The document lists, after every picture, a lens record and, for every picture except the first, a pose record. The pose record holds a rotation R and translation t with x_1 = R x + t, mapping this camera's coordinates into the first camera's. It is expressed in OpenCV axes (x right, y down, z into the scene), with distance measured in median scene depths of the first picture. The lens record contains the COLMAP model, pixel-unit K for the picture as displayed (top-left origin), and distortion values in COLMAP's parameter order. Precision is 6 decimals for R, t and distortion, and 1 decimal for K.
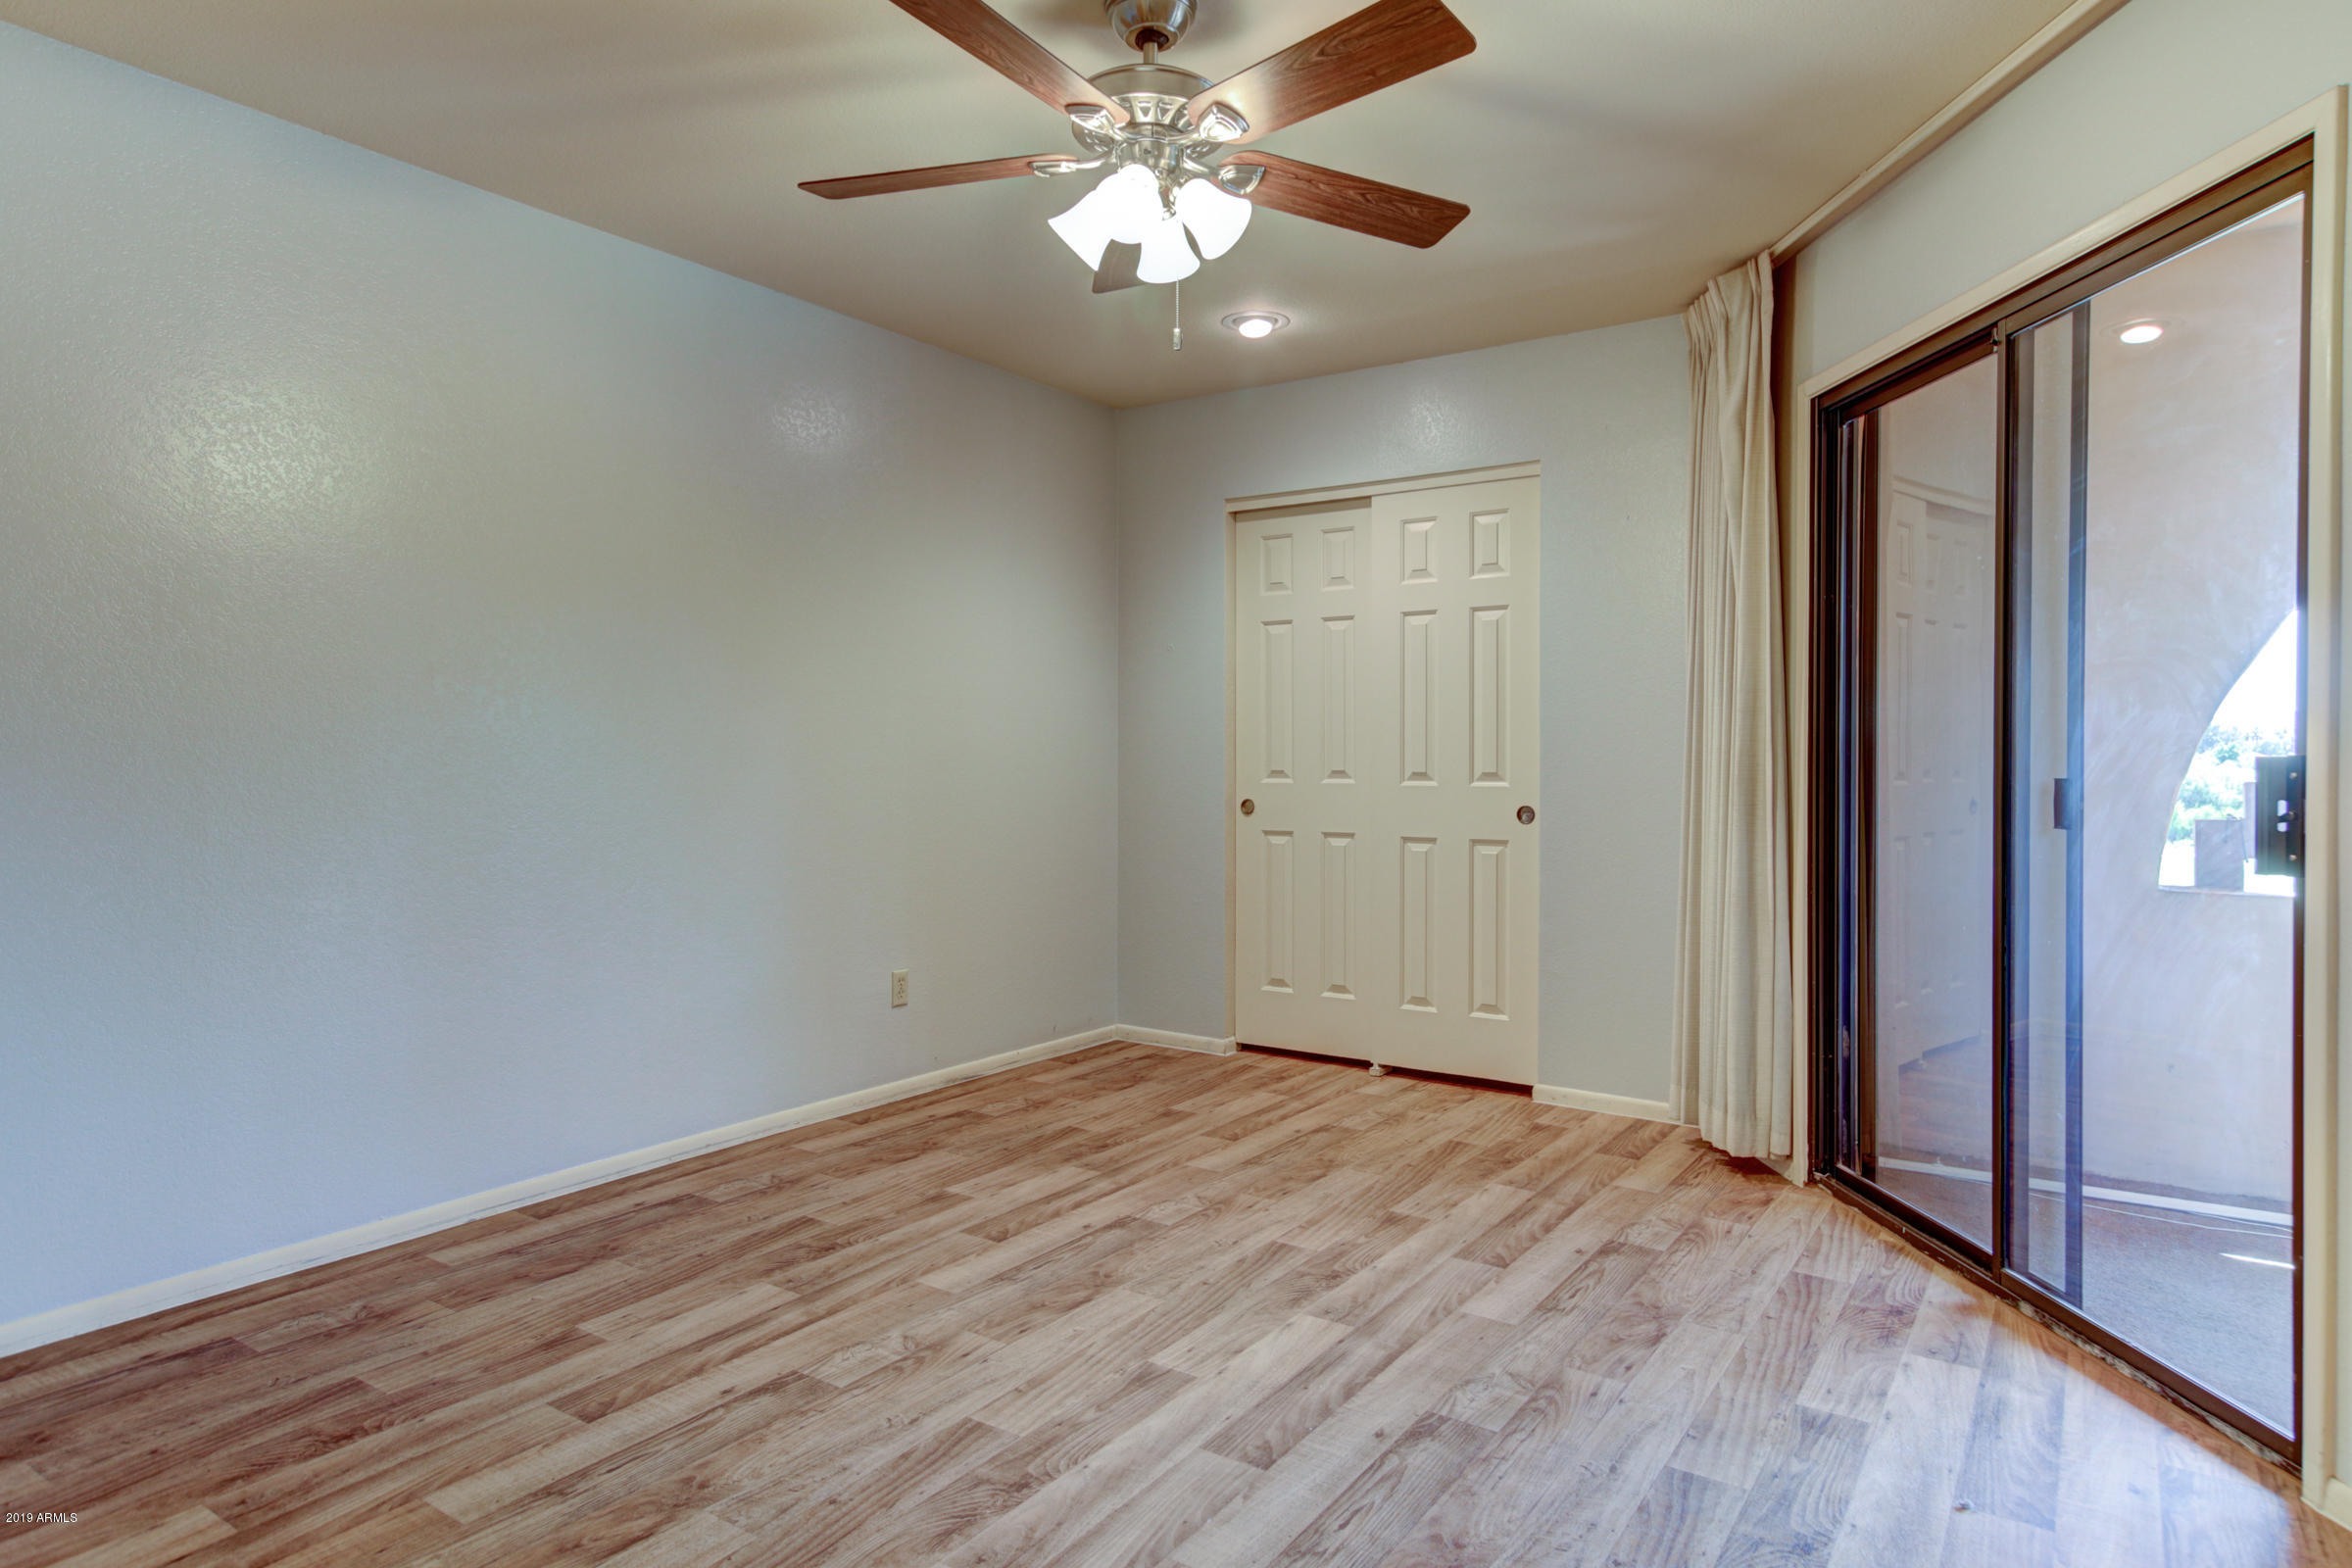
lens RADIAL K [[1357.7, 0, 1188.7], [0, 1357.7, 771.9], [0, 0, 1]] dist [0.002748, 0.008609]
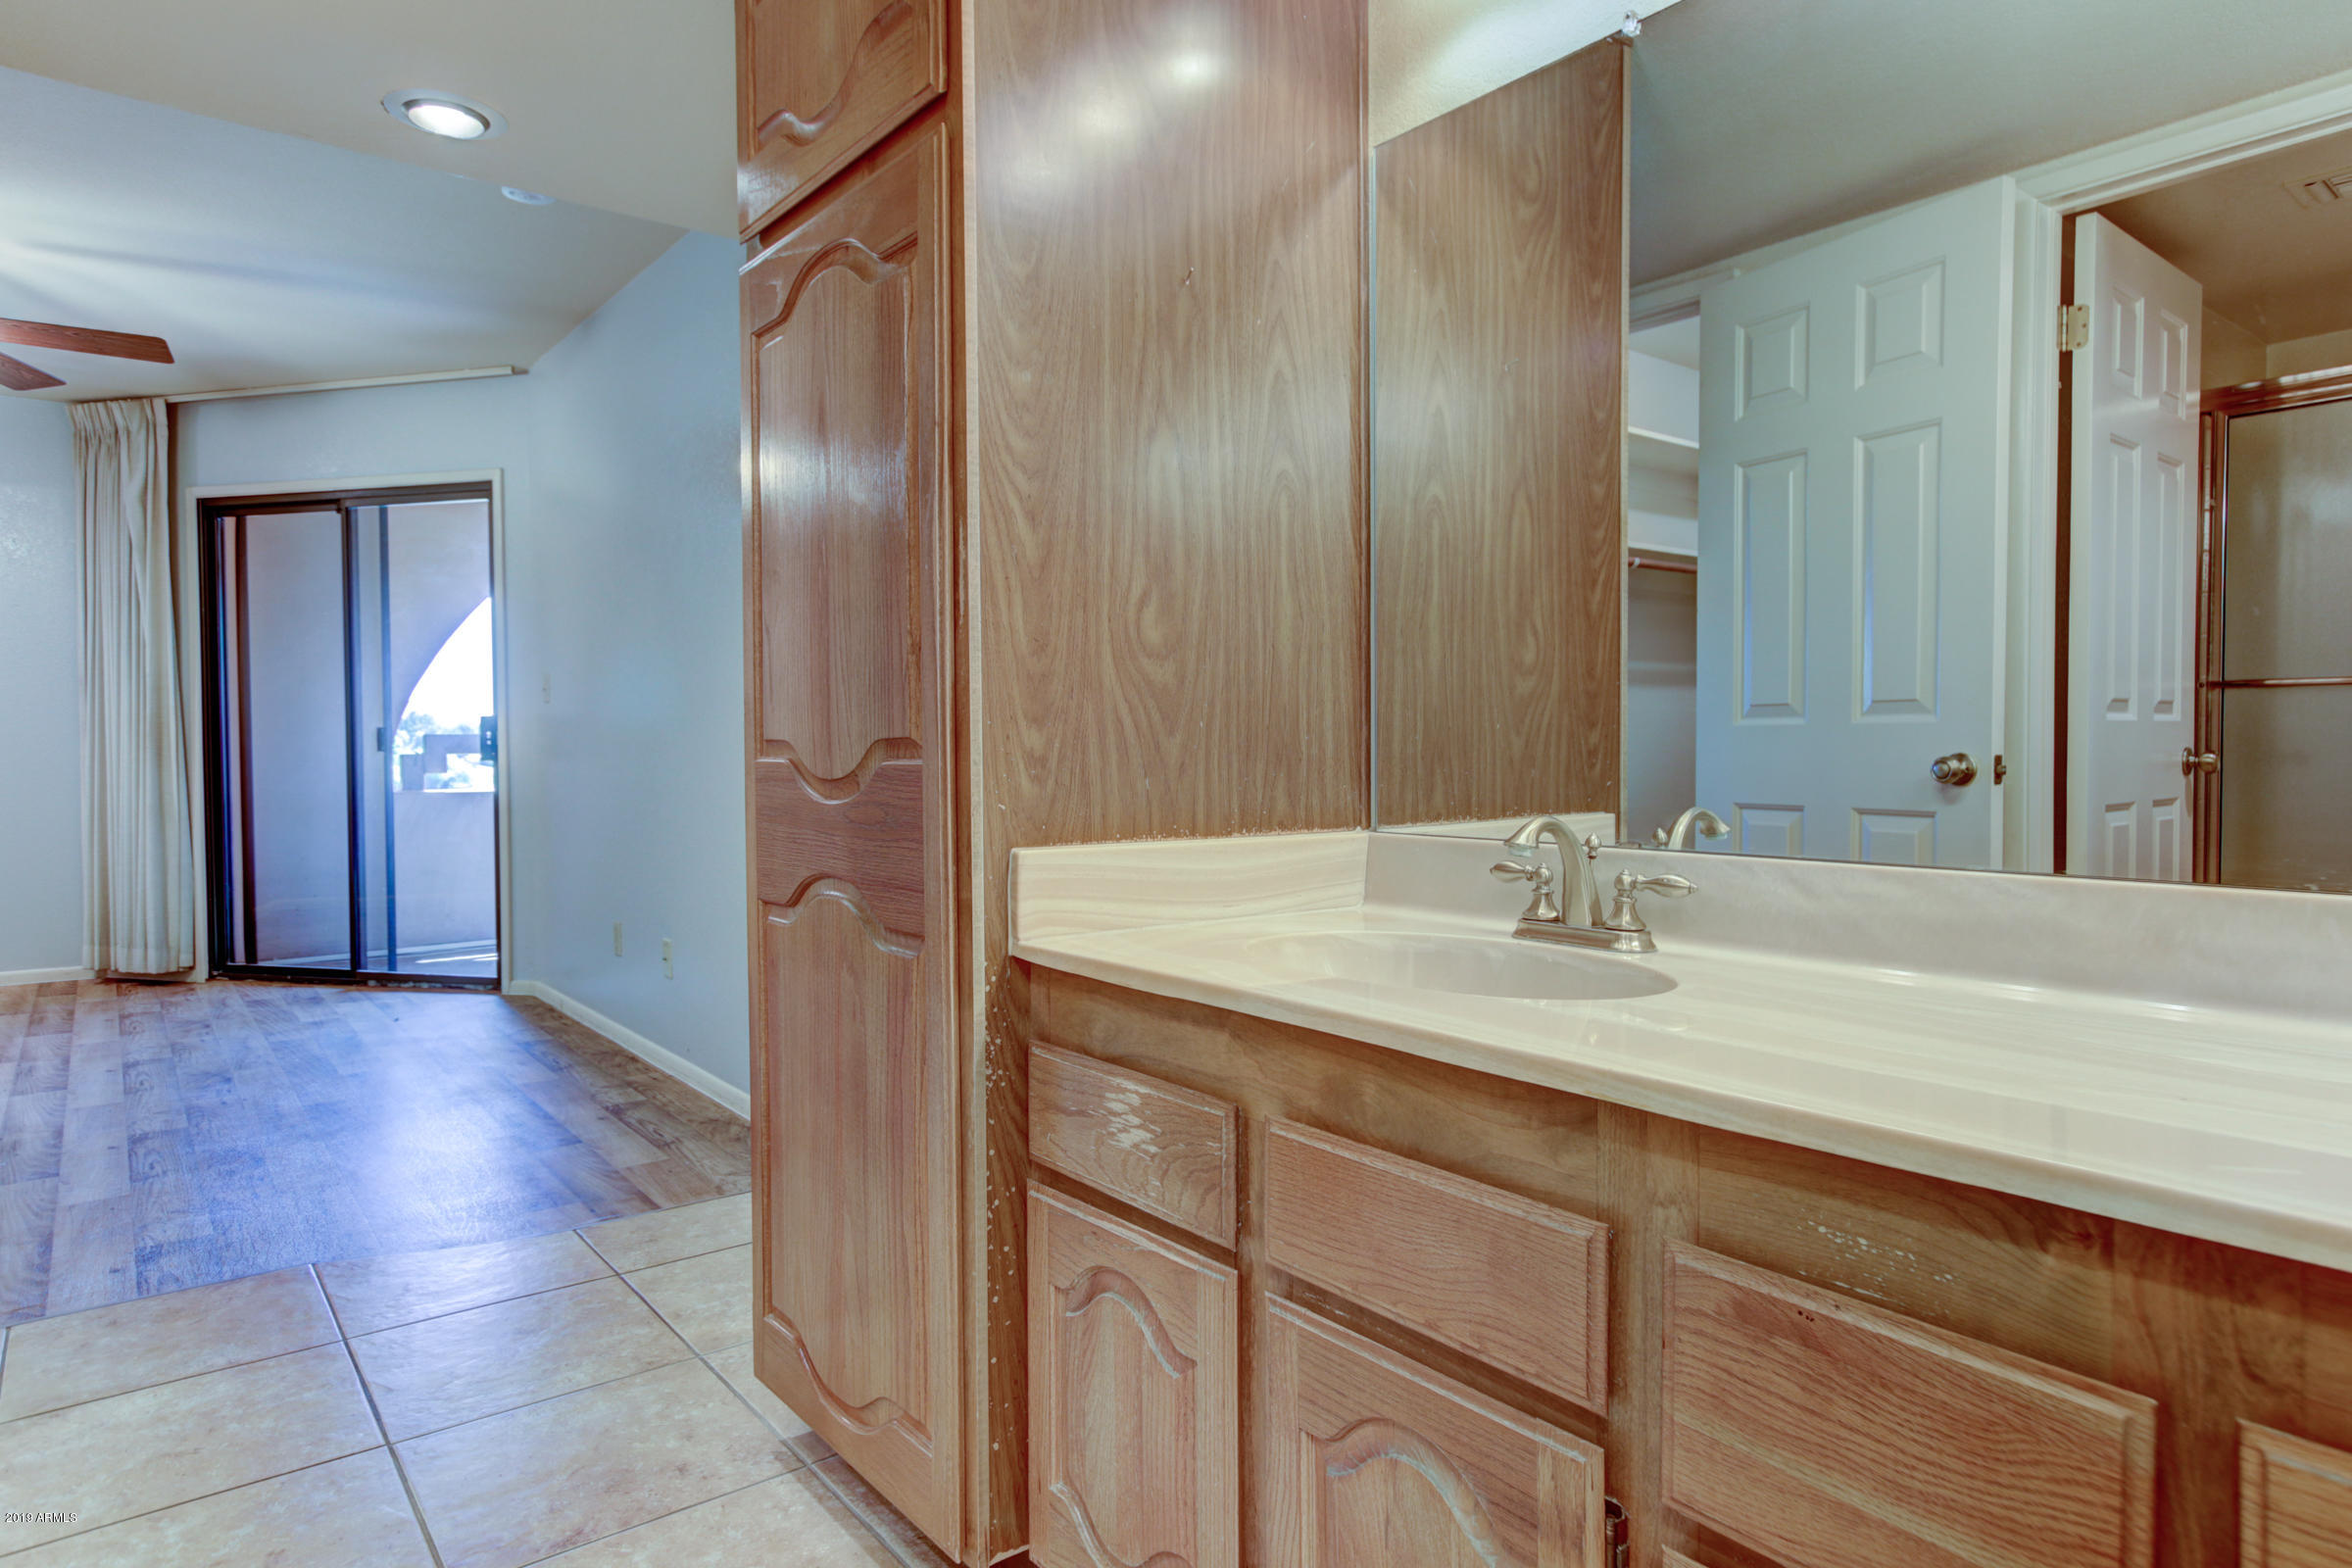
lens RADIAL K [[1357.7, 0, 1187.6], [0, 1357.7, 772.2], [0, 0, 1]] dist [0.002748, 0.008609]
pose [[0.295275, -0.024209, 0.955105, -0.826145], [0.015717, 0.999667, 0.020480, 0.042500], [-0.955283, 0.008964, 0.295558, -0.667818]]
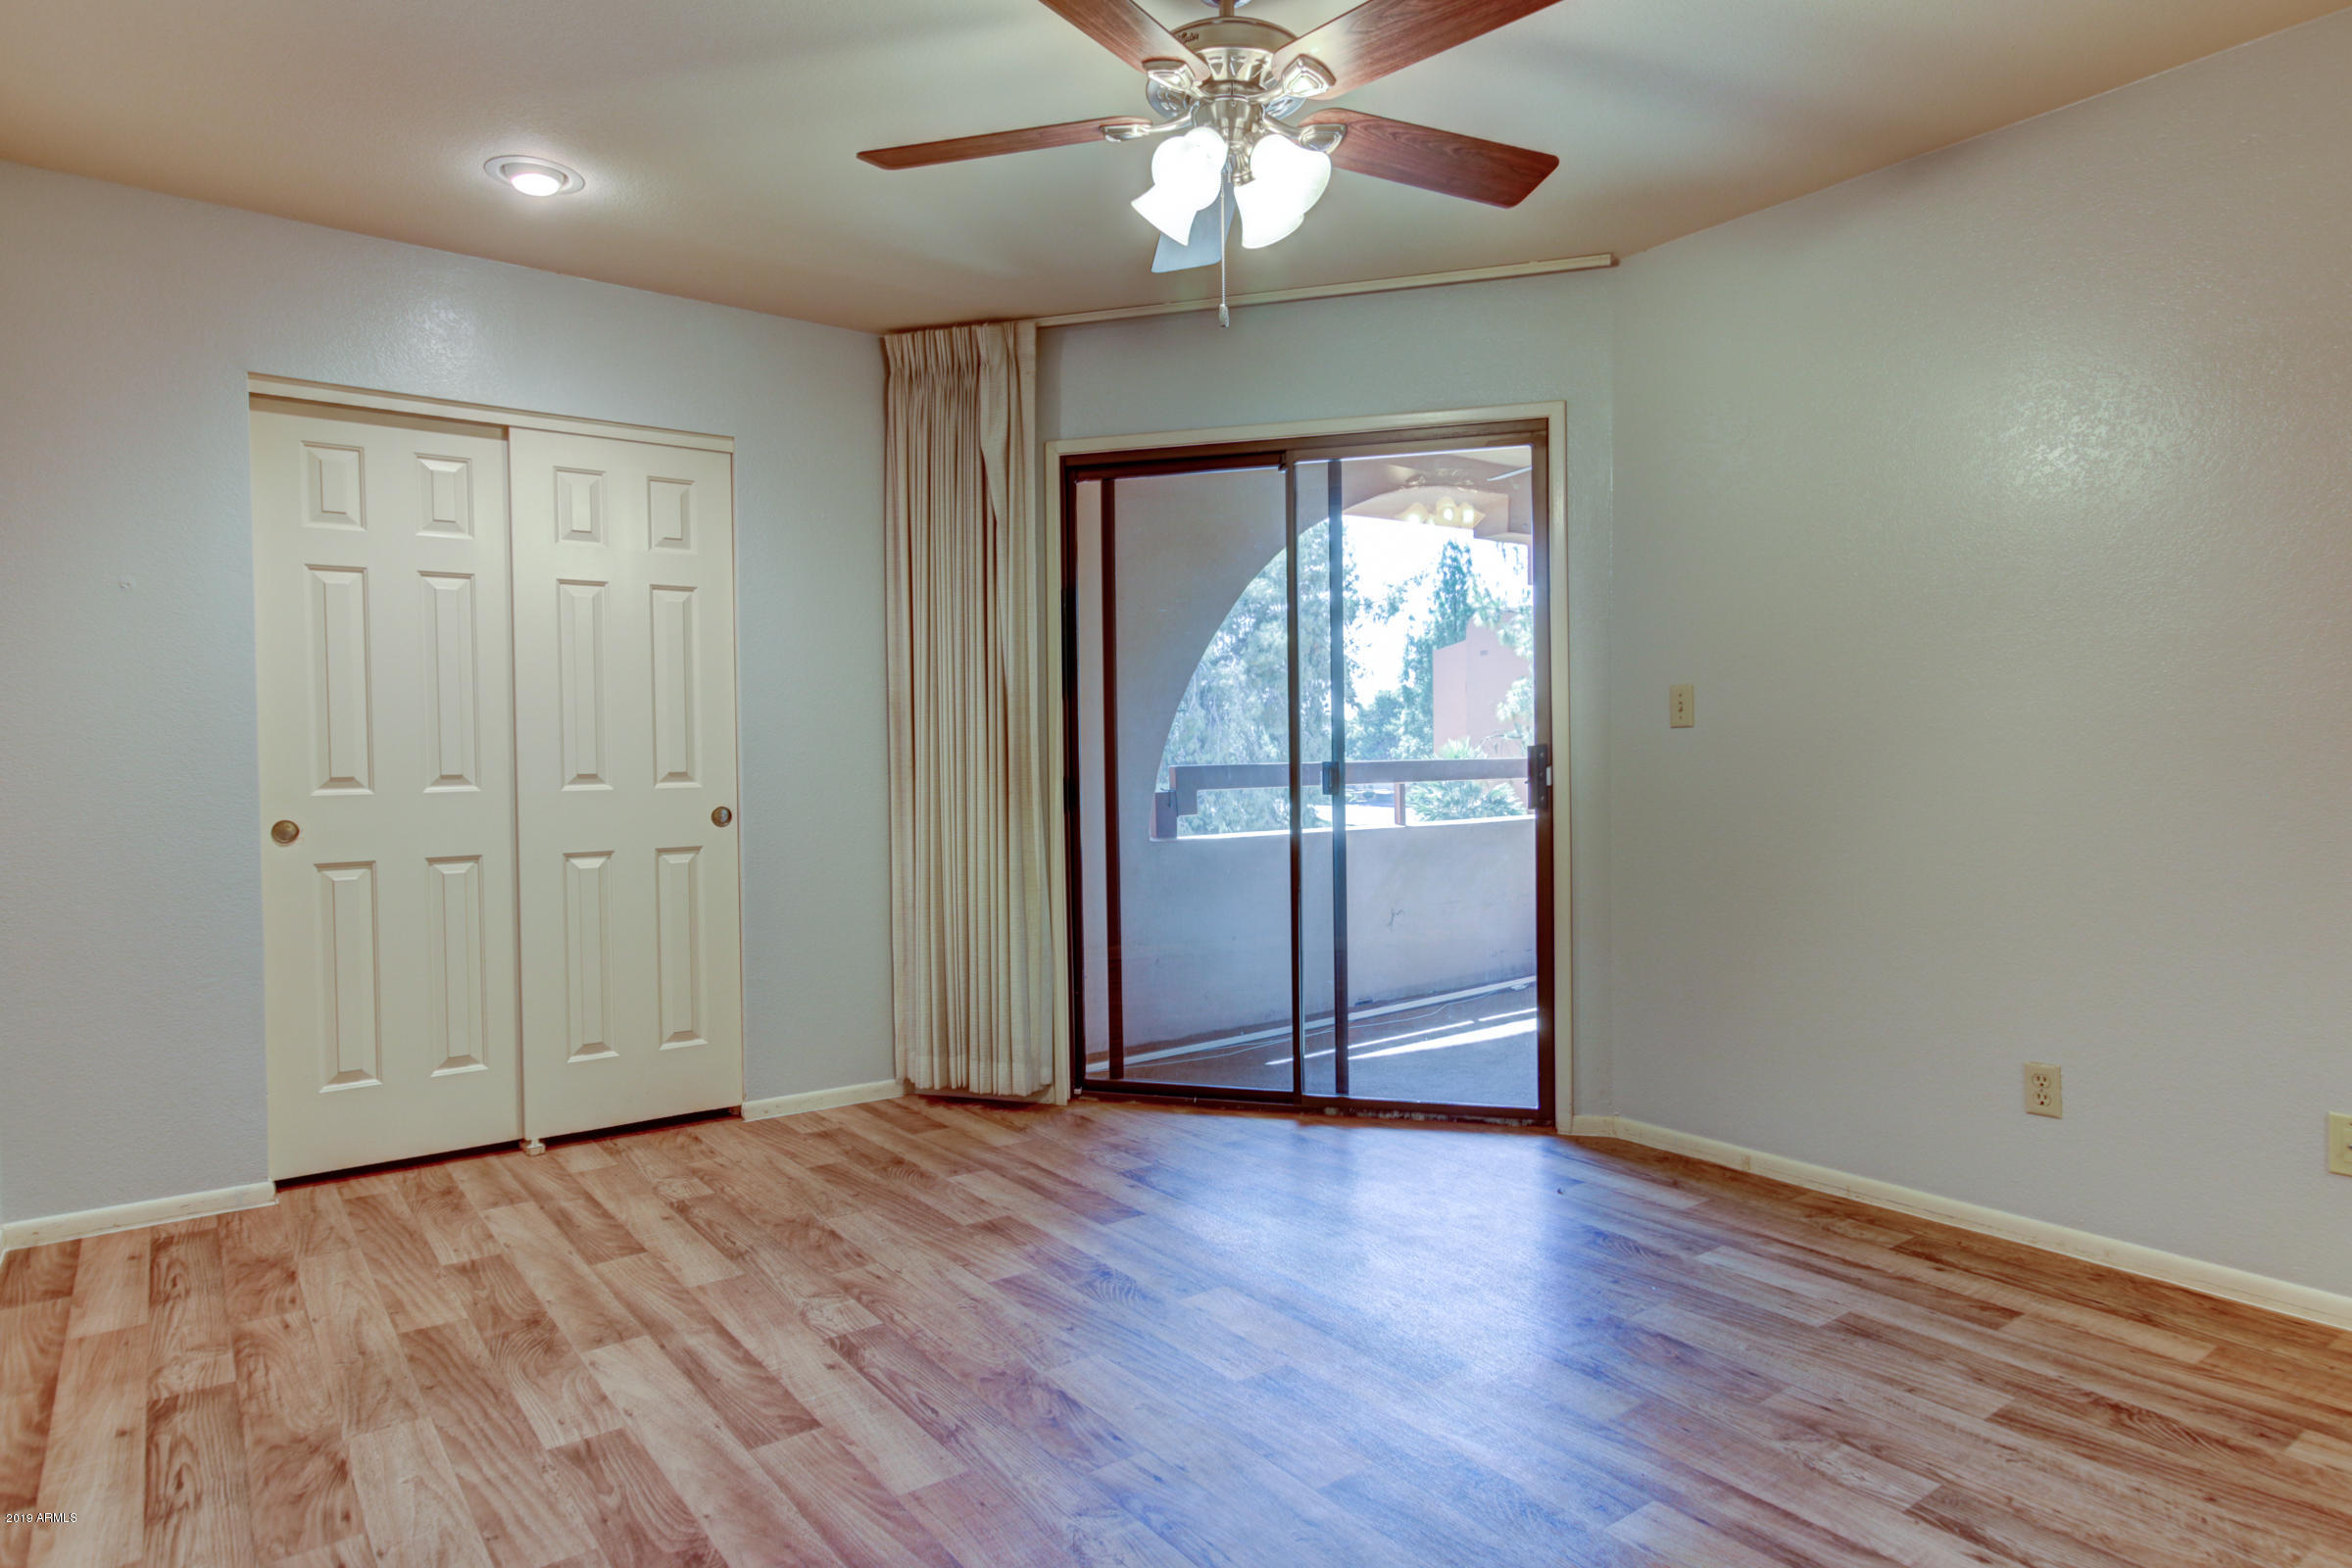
lens RADIAL K [[1357.7, 0, 1183.1], [0, 1357.7, 776.2], [0, 0, 1]] dist [0.002748, 0.008609]
pose [[0.324095, -0.021998, 0.945769, -0.718020], [0.021329, 0.999645, 0.015942, -0.005532], [-0.945784, 0.015006, 0.324449, 0.550260]]
